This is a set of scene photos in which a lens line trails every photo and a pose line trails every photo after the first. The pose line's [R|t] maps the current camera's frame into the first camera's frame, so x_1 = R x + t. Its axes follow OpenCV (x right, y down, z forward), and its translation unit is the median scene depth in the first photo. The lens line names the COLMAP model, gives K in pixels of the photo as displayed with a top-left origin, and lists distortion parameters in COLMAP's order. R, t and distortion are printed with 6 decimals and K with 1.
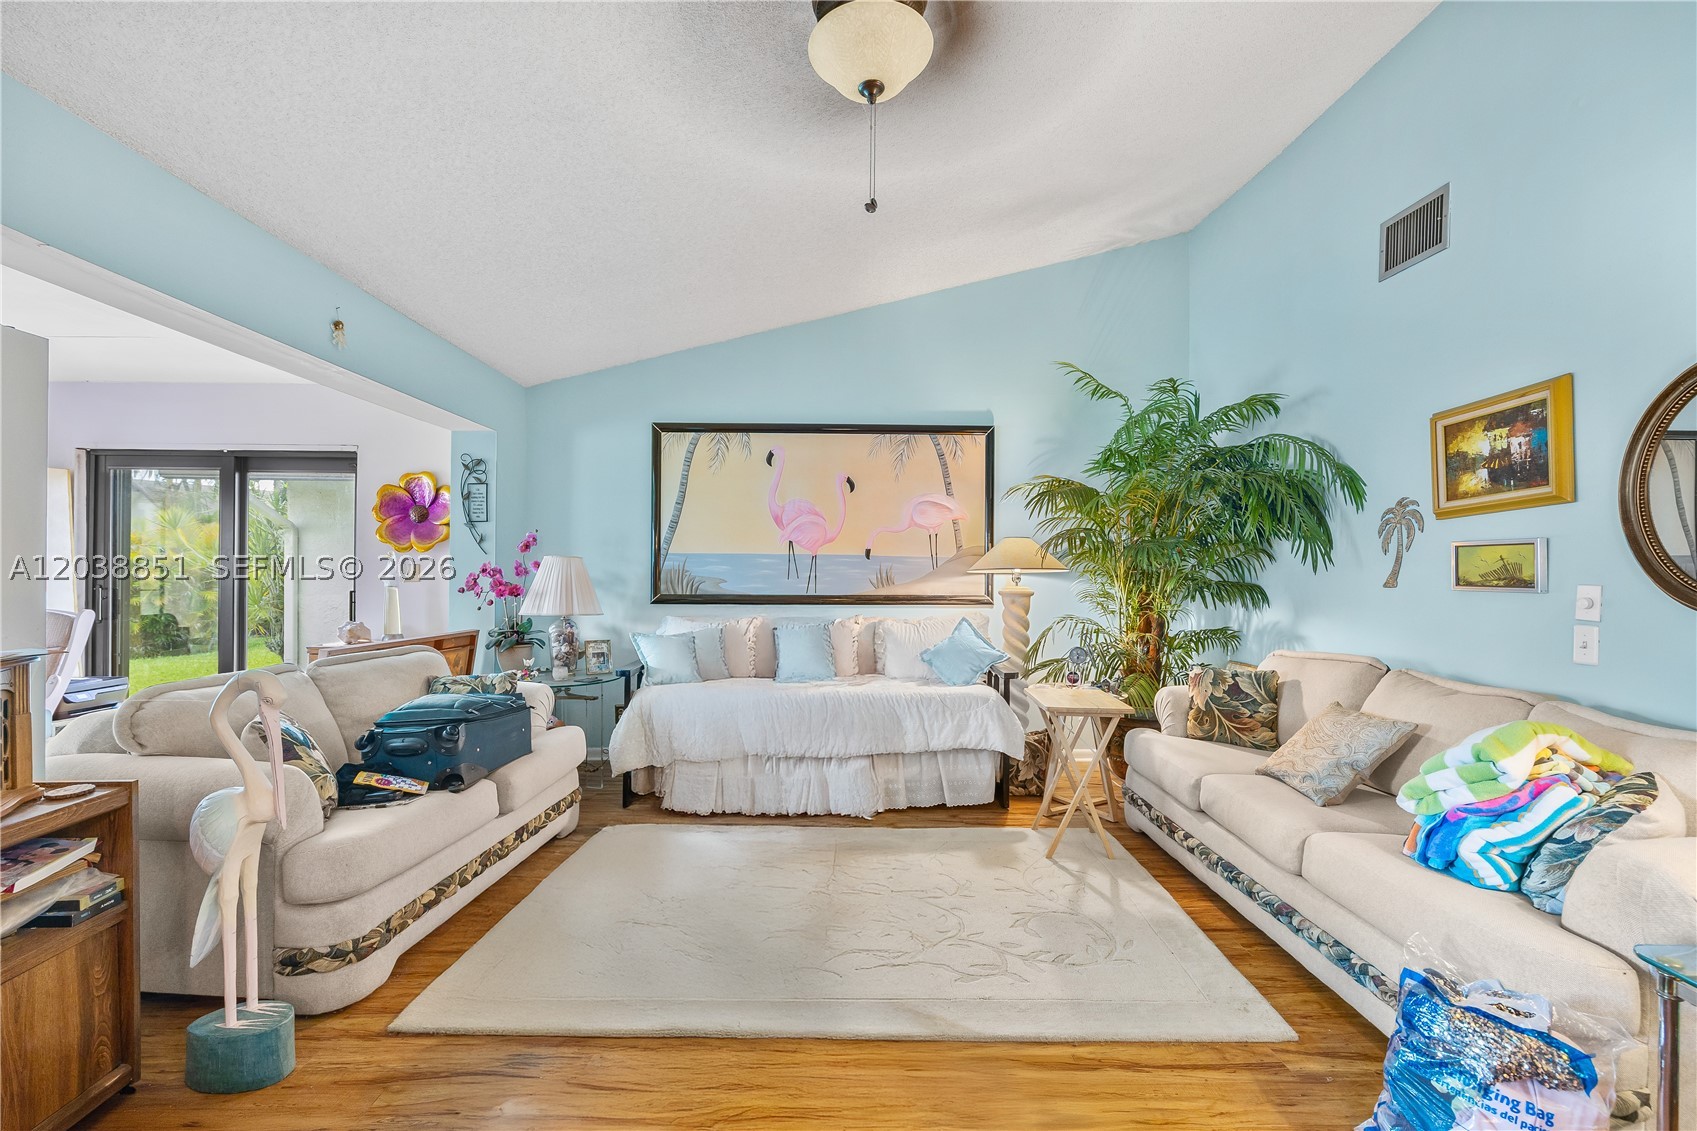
lens RADIAL K [[716.6, 0, 850.0], [0, 716.6, 572.4], [0, 0, 1]] dist [-0.000196, 0.000363]
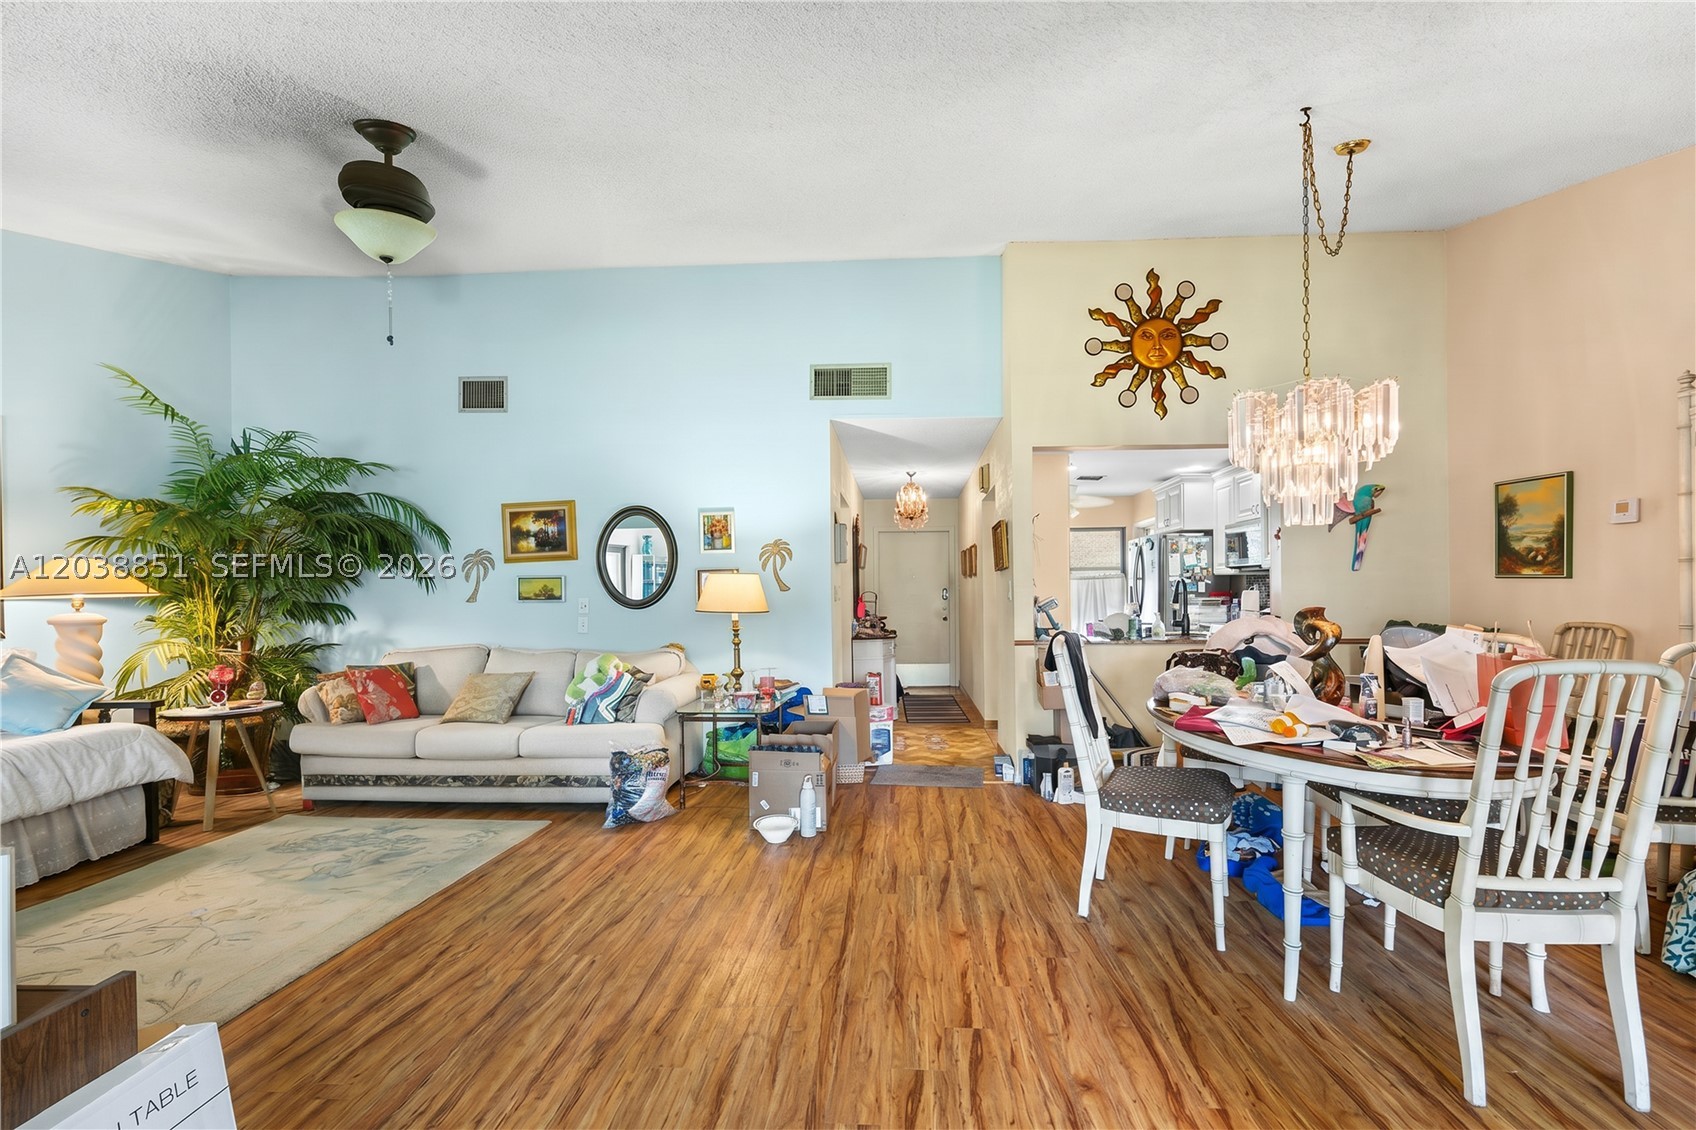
lens RADIAL K [[692.7, 0, 875.7], [0, 692.7, 598.6], [0, 0, 1]] dist [-0.002870, -0.000226]
pose [[0.066178, -0.015120, 0.997693, -0.656391], [0.012115, 0.999824, 0.014349, 0.000662], [-0.997734, 0.011138, 0.066349, -0.028087]]
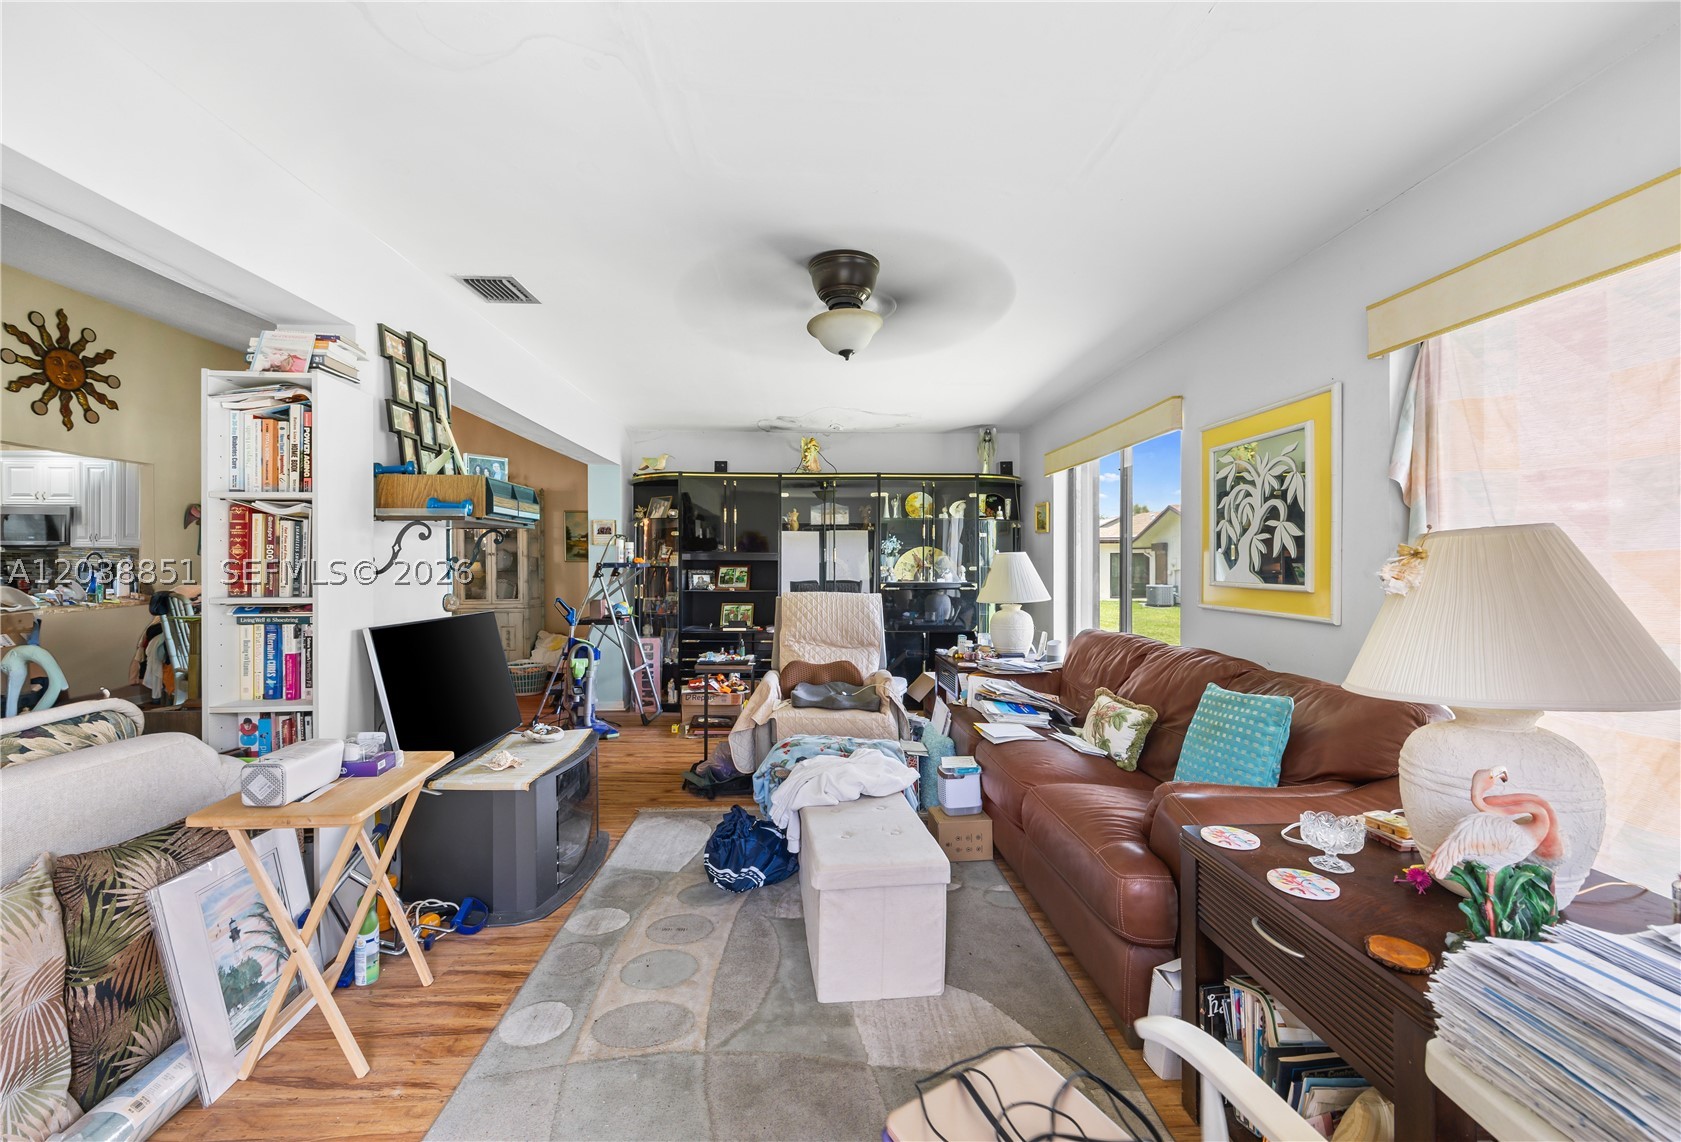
lens RADIAL K [[692.8, 0, 835.2], [0, 692.8, 567.1], [0, 0, 1]] dist [-0.003479, -0.000705]
pose [[-0.999904, -0.005047, -0.012885, -1.063040], [-0.005118, 0.999972, 0.005479, -0.009503], [0.012857, 0.005544, -0.999902, 1.063607]]
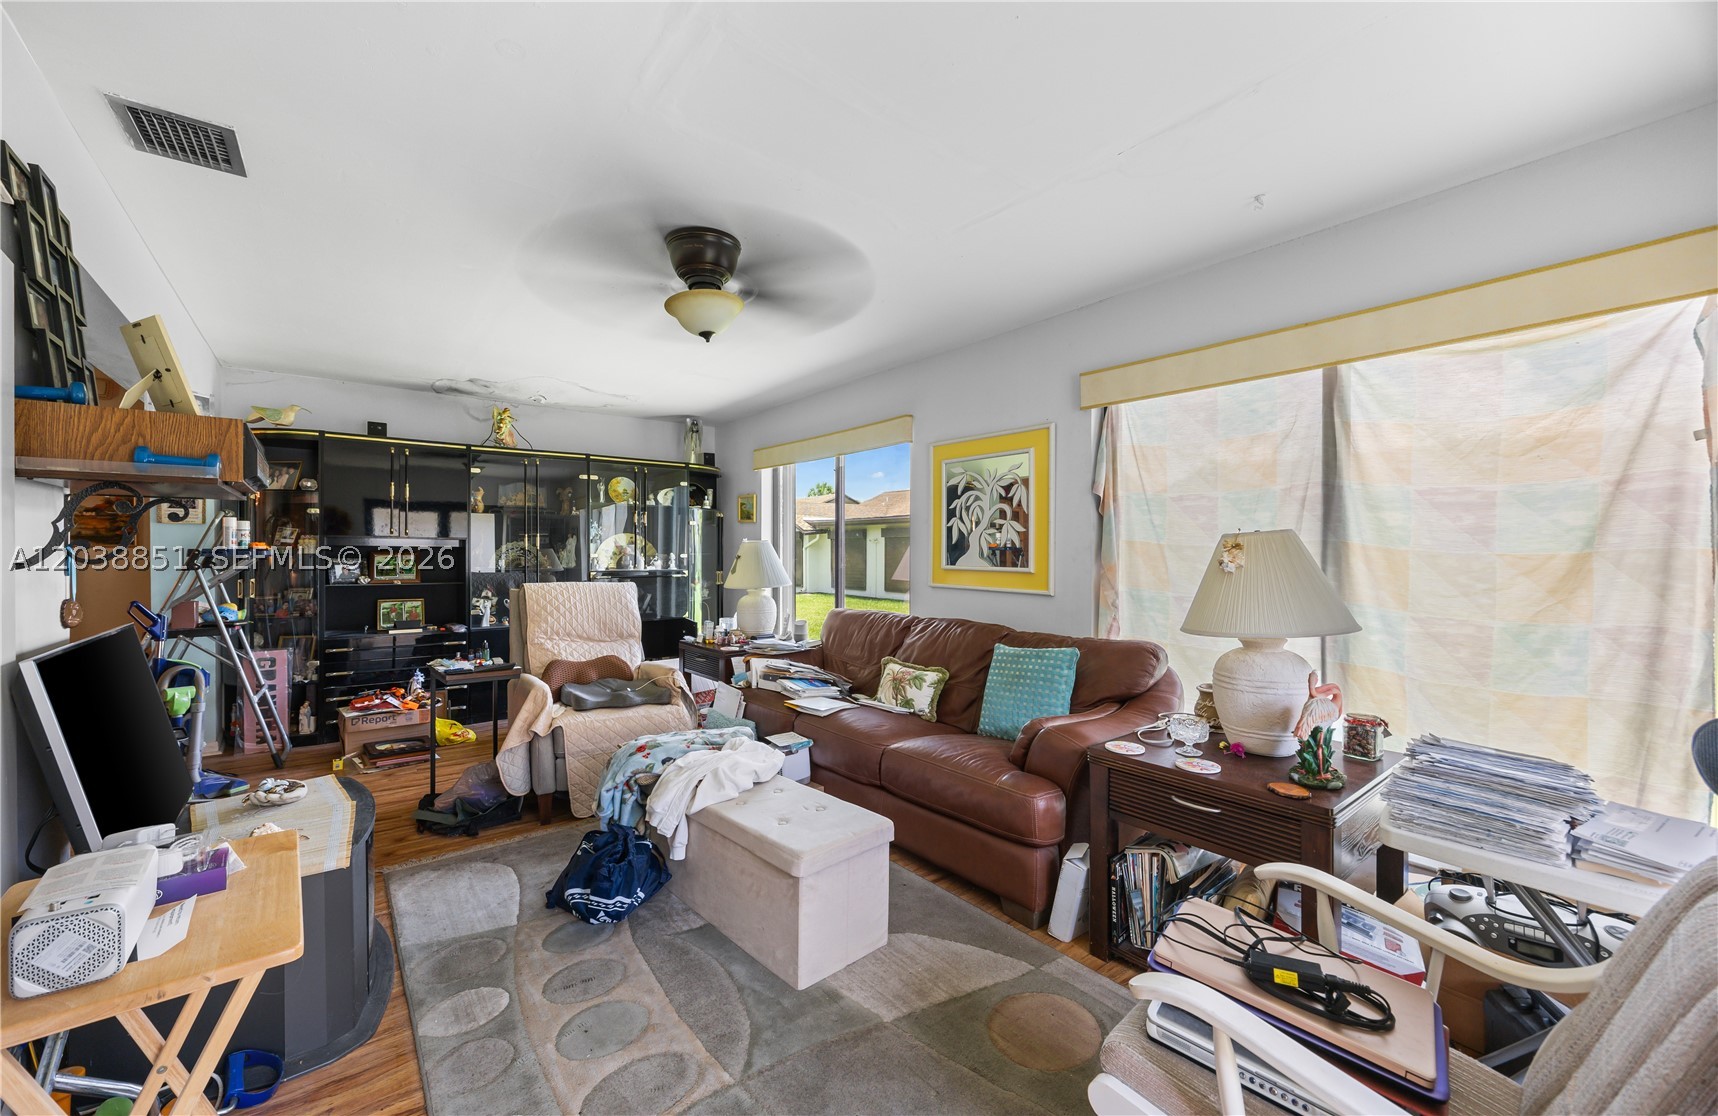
lens RADIAL K [[667.3, 0, 861.3], [0, 667.3, 552.5], [0, 0, 1]] dist [-0.002878, -0.000370]
pose [[-0.808995, -0.005426, -0.587791, -0.820209], [-0.006502, 0.999979, -0.000282, -0.009005], [0.587780, 0.003593, -0.809013, 0.983672]]
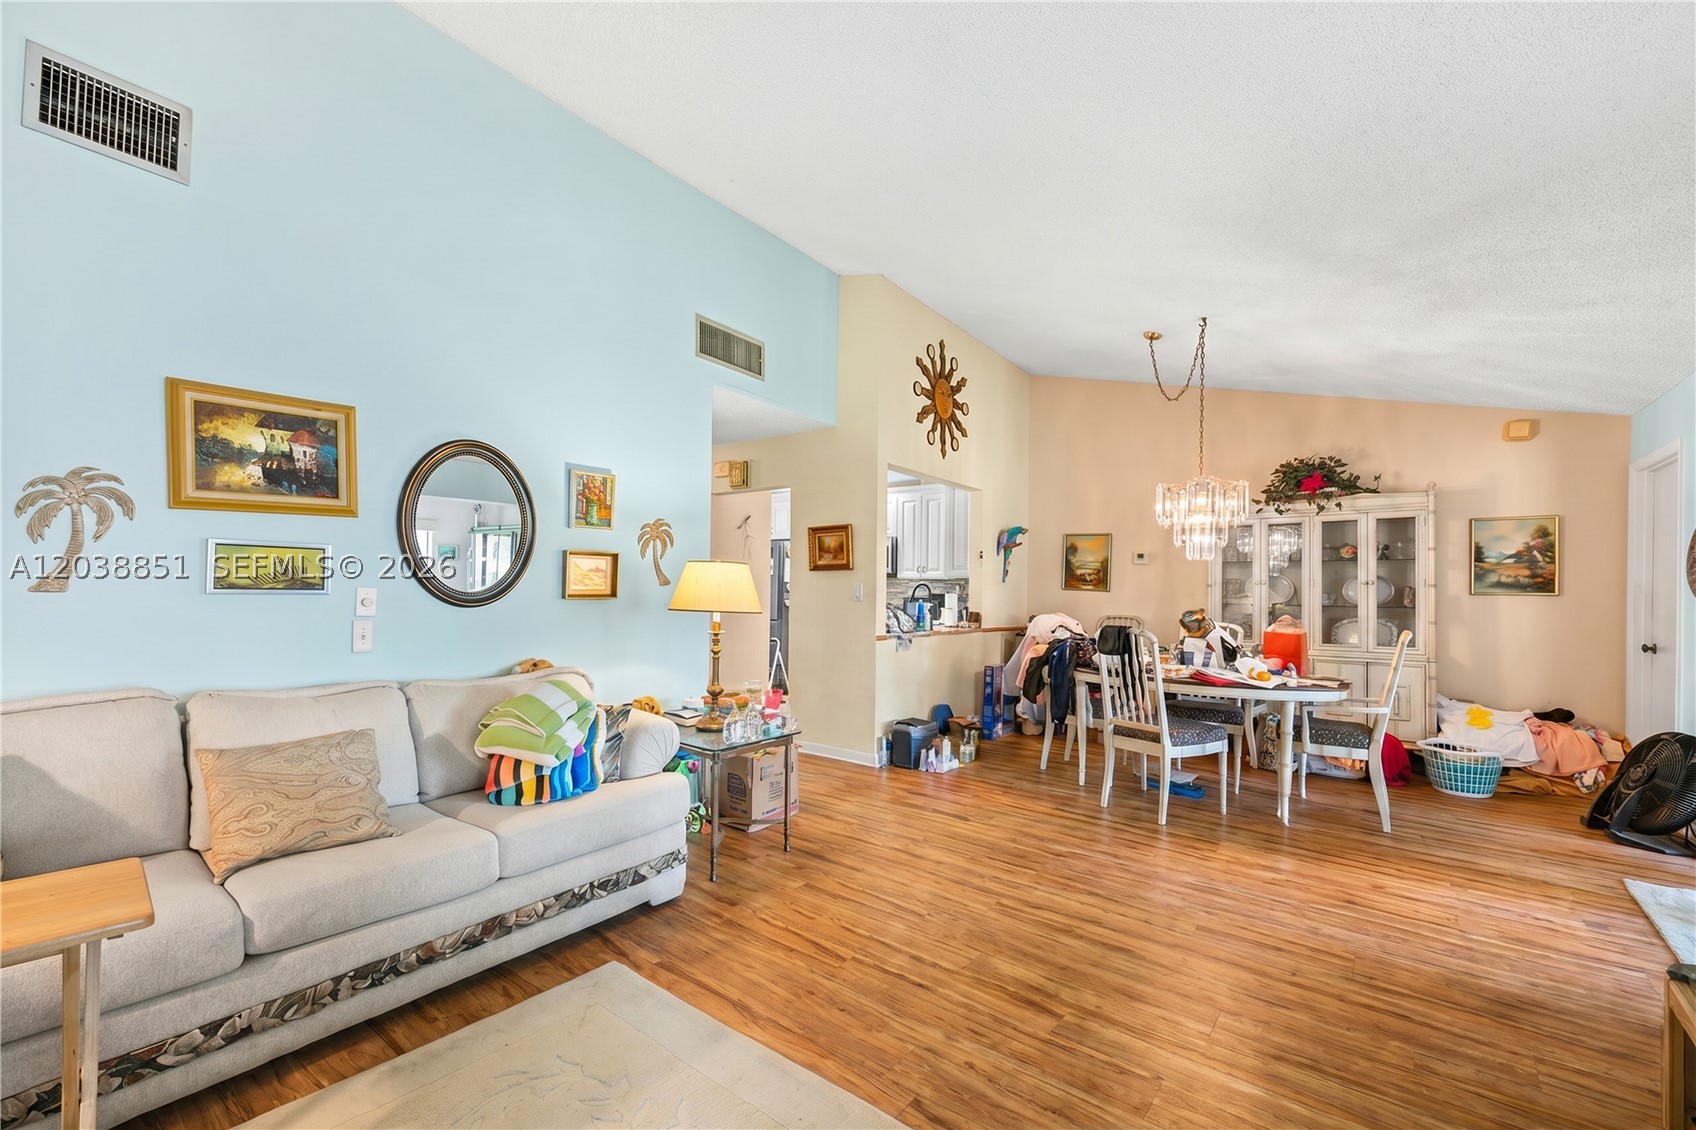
lens RADIAL K [[683.3, 0, 832.0], [0, 683.3, 590.5], [0, 0, 1]] dist [-0.000157, -0.000038]
pose [[-0.770234, -0.019509, 0.637462, -0.205773], [-0.020704, 0.999770, 0.005581, 0.000392], [-0.637425, -0.008899, -0.770461, 0.872087]]
